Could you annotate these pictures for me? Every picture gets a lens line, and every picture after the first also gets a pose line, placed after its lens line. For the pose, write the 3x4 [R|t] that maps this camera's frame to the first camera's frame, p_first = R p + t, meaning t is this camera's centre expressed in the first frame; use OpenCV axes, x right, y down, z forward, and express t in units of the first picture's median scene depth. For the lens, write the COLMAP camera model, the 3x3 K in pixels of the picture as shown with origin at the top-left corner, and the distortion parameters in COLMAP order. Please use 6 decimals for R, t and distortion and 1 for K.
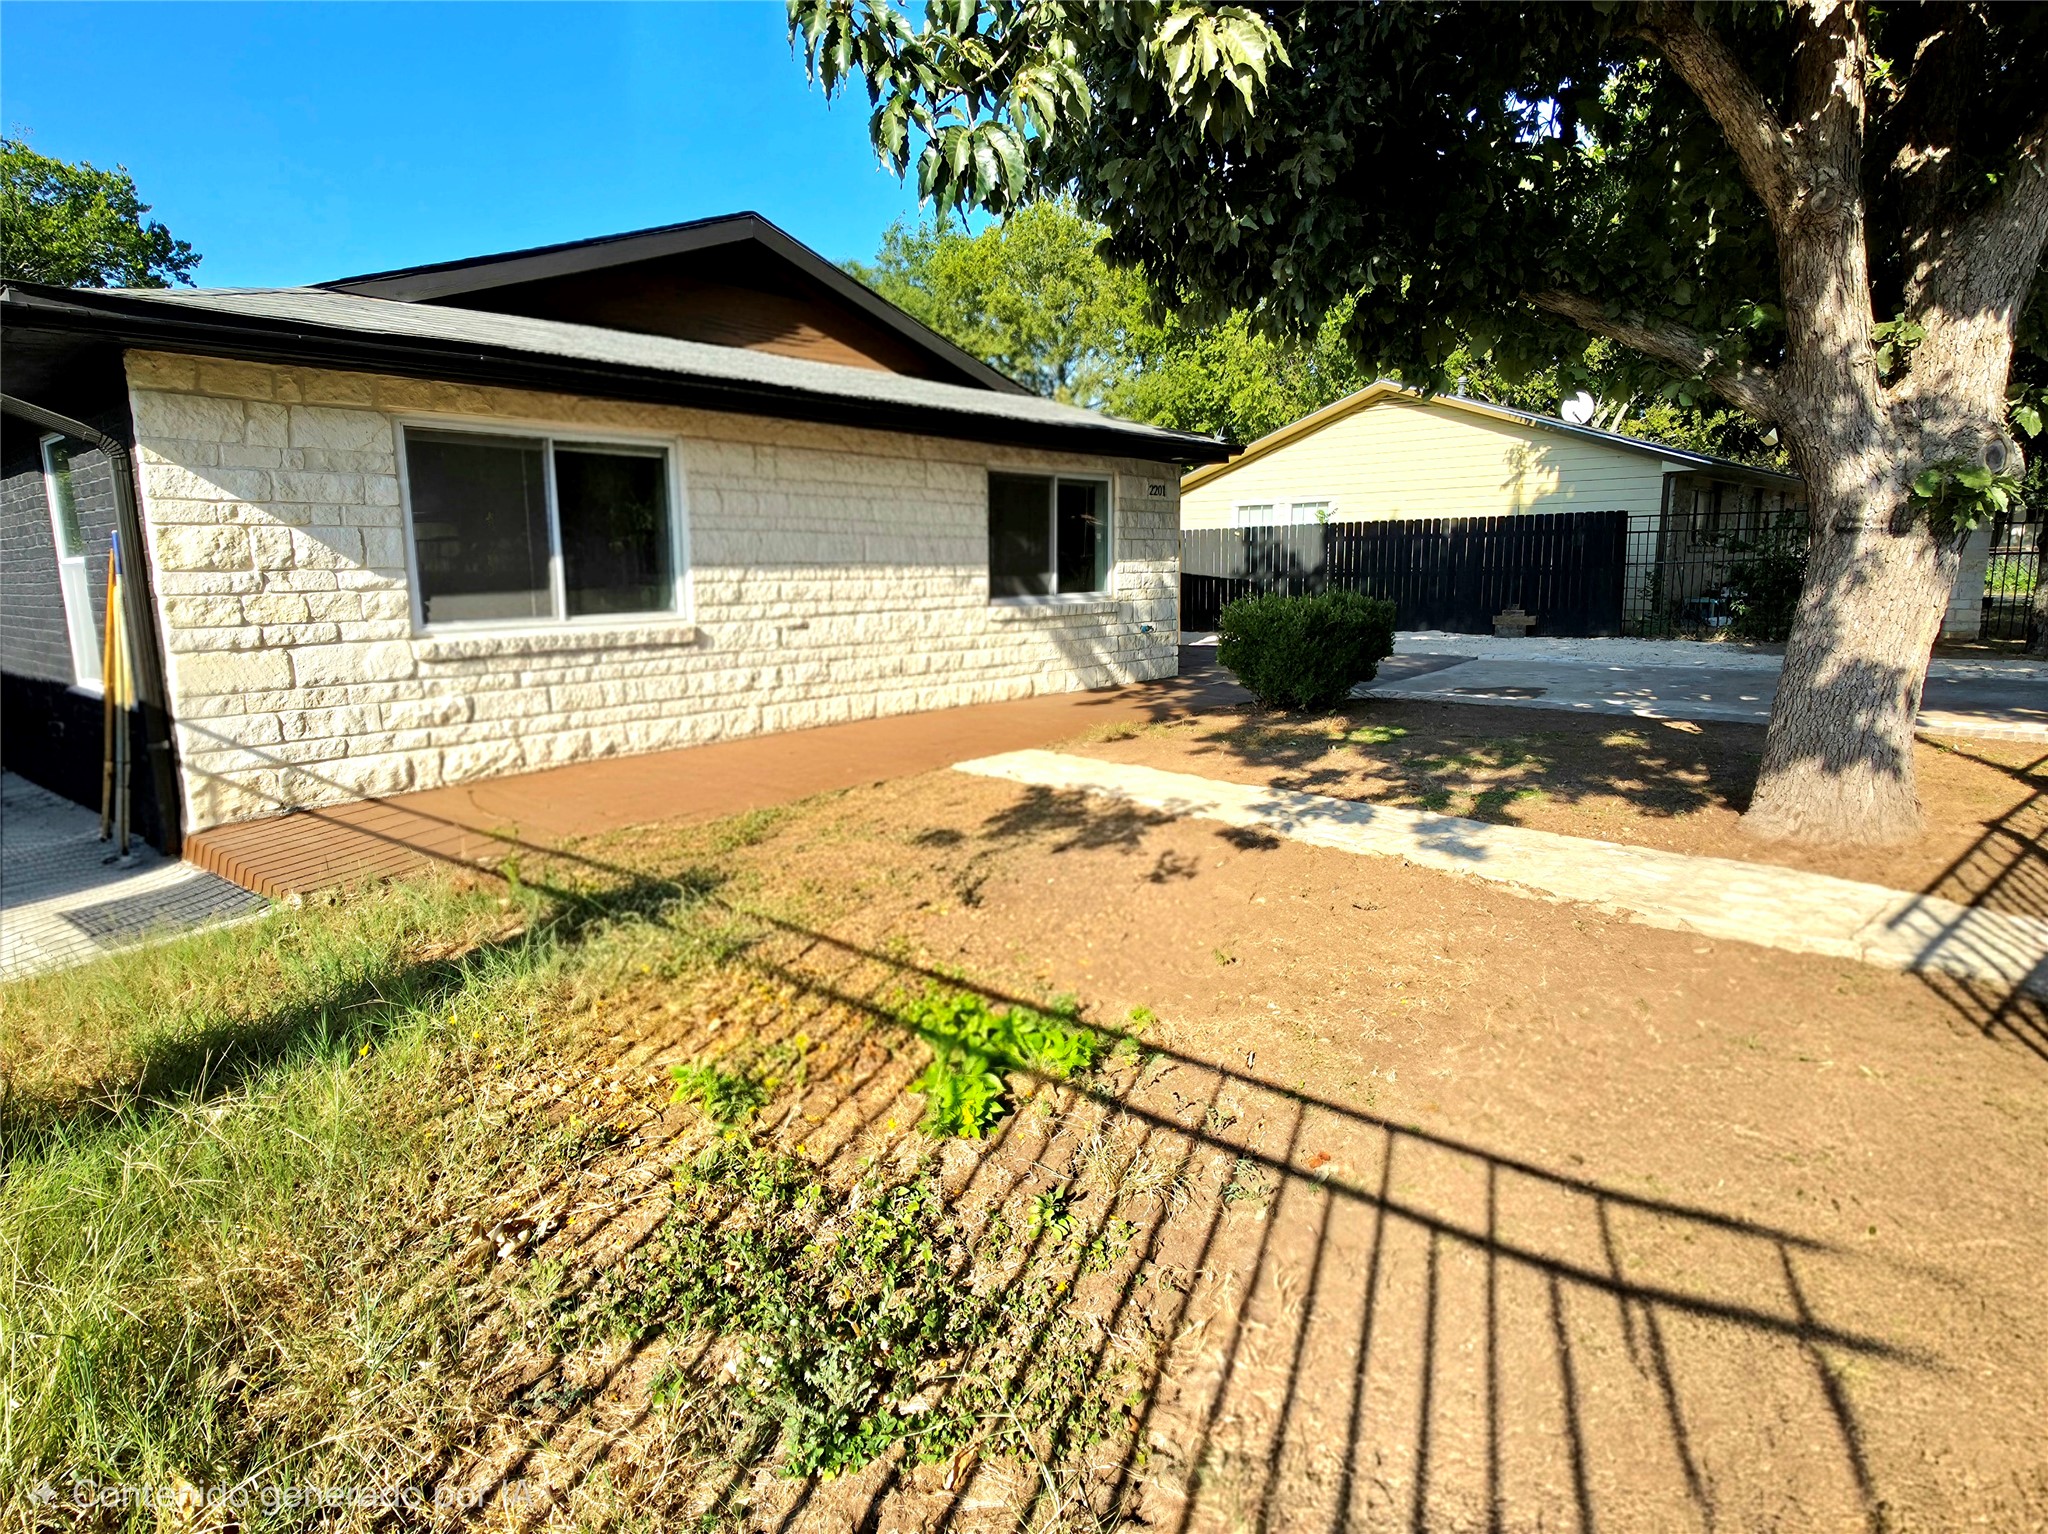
lens RADIAL K [[1148.9, 0, 1024.0], [0, 1148.9, 767.0], [0, 0, 1]] dist [0.000232, 0.000184]
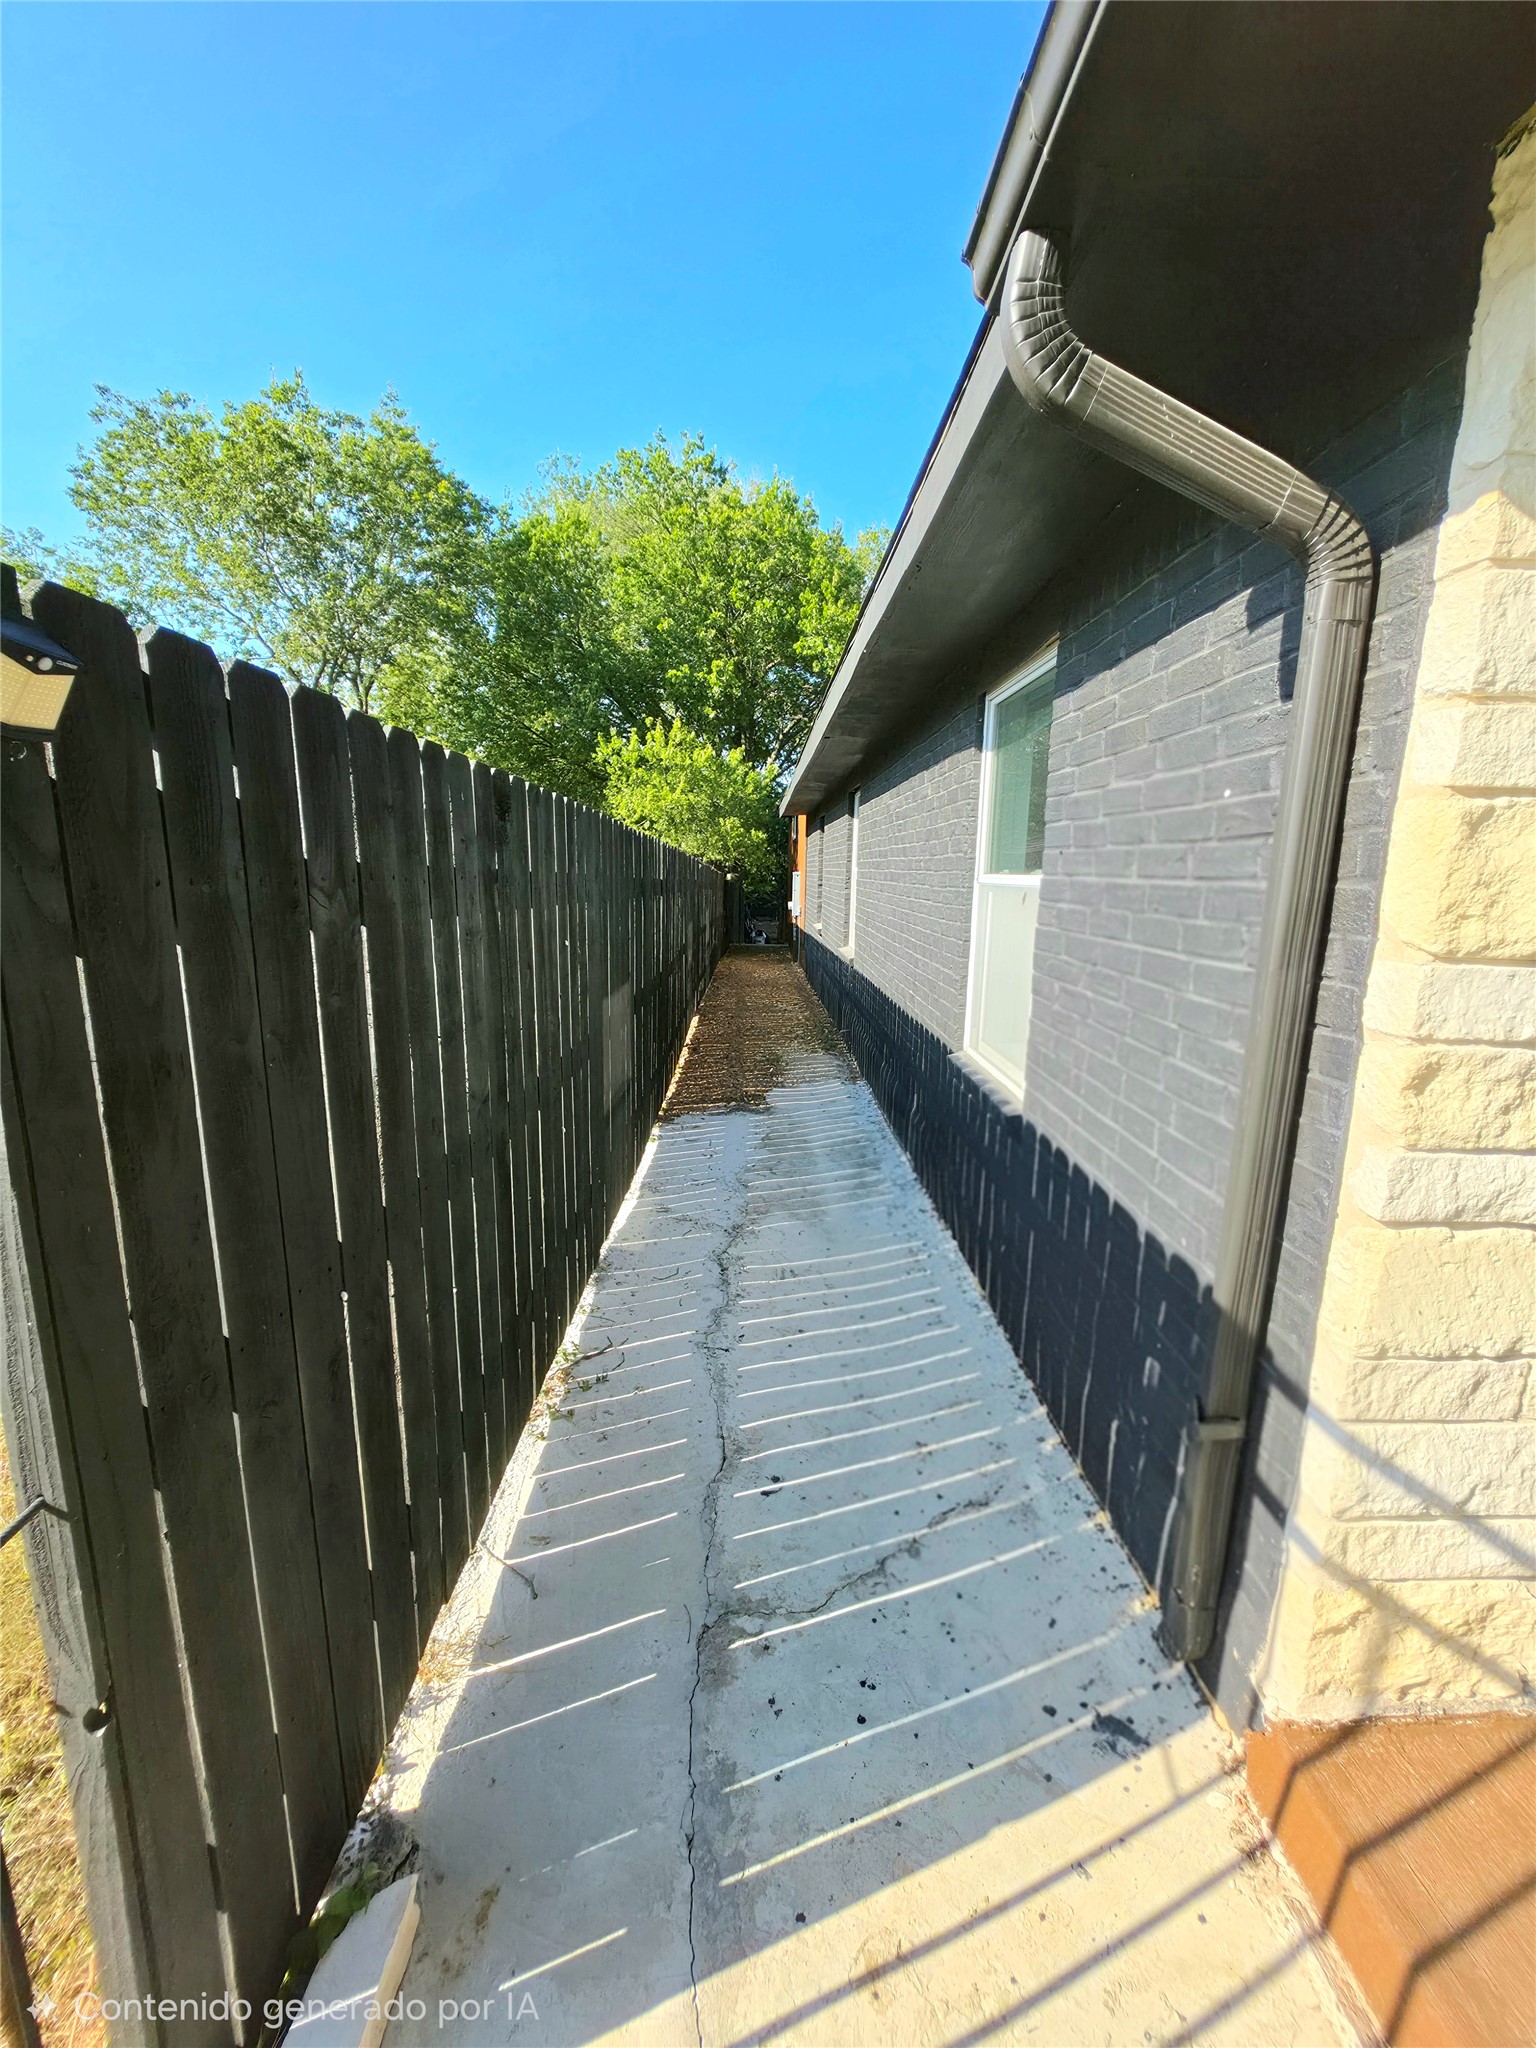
lens RADIAL K [[823.0, 0, 768.0], [0, 823.0, 1024.0], [0, 0, 1]] dist [-0.001826, 0.000009]
pose [[0.669826, 0.170860, -0.722592, -0.608186], [-0.161152, 0.983421, 0.083150, -0.123978], [0.724819, 0.060751, 0.686255, 0.632816]]
